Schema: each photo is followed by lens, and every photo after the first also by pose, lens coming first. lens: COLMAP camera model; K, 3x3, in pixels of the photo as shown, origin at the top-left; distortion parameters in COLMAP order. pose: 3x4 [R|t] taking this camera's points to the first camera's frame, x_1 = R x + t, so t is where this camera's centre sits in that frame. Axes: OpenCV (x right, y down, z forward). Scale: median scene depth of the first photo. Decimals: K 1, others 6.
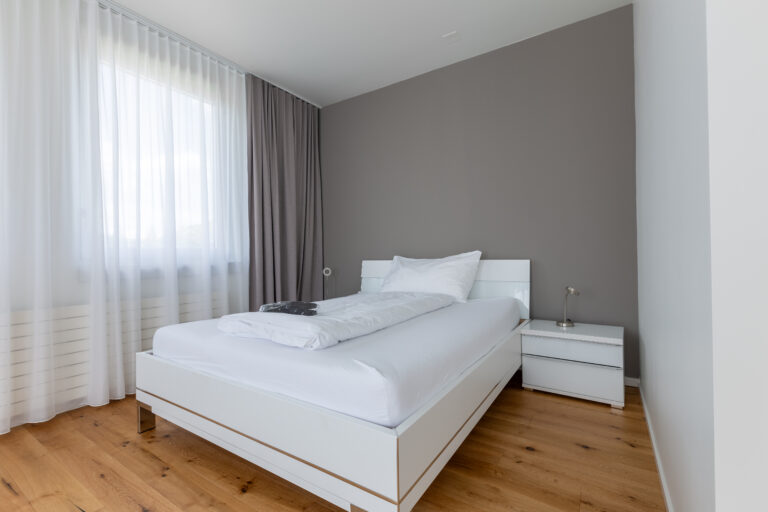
lens RADIAL K [[342.3, 0, 379.5], [0, 342.3, 253.5], [0, 0, 1]] dist [0.000550, 0.000820]
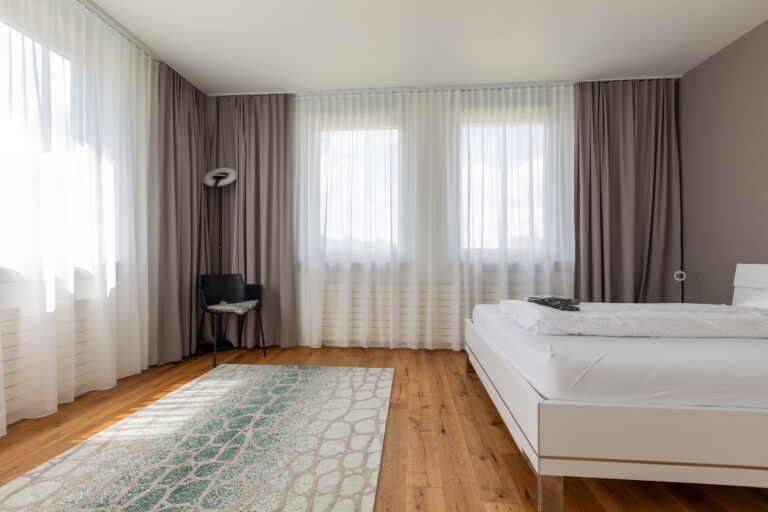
lens RADIAL K [[342.3, 0, 385.1], [0, 342.3, 255.6], [0, 0, 1]] dist [0.000550, 0.000820]
pose [[0.483195, 0.009955, -0.875456, 0.330241], [-0.002834, 0.999948, 0.009806, -0.002718], [0.875508, -0.002257, 0.483198, -0.032360]]
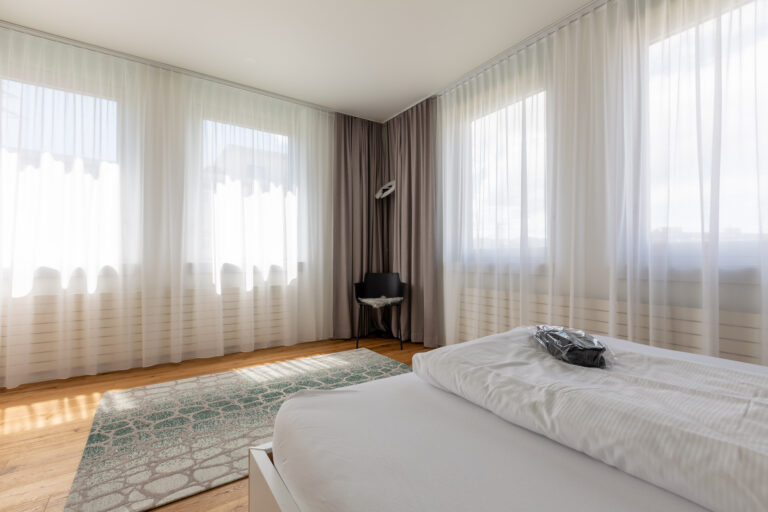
lens RADIAL K [[342.3, 0, 384.8], [0, 342.3, 255.8], [0, 0, 1]] dist [0.000550, 0.000820]
pose [[-0.372373, 0.006895, -0.928058, 0.302780], [0.011884, 0.999926, 0.002661, 0.002364], [0.928007, -0.010038, -0.372427, 0.646245]]
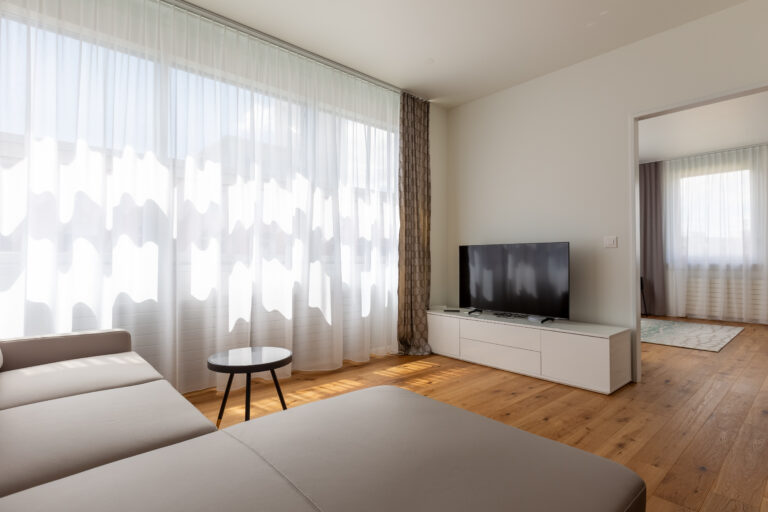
lens RADIAL K [[391.3, 0, 377.9], [0, 391.3, 254.9], [0, 0, 1]] dist [-0.011724, 0.000414]
pose [[-0.267366, 0.002334, -0.963592, 1.927814], [0.009734, 0.999953, -0.000279, -0.039218], [0.963546, -0.009455, -0.267376, -0.820808]]
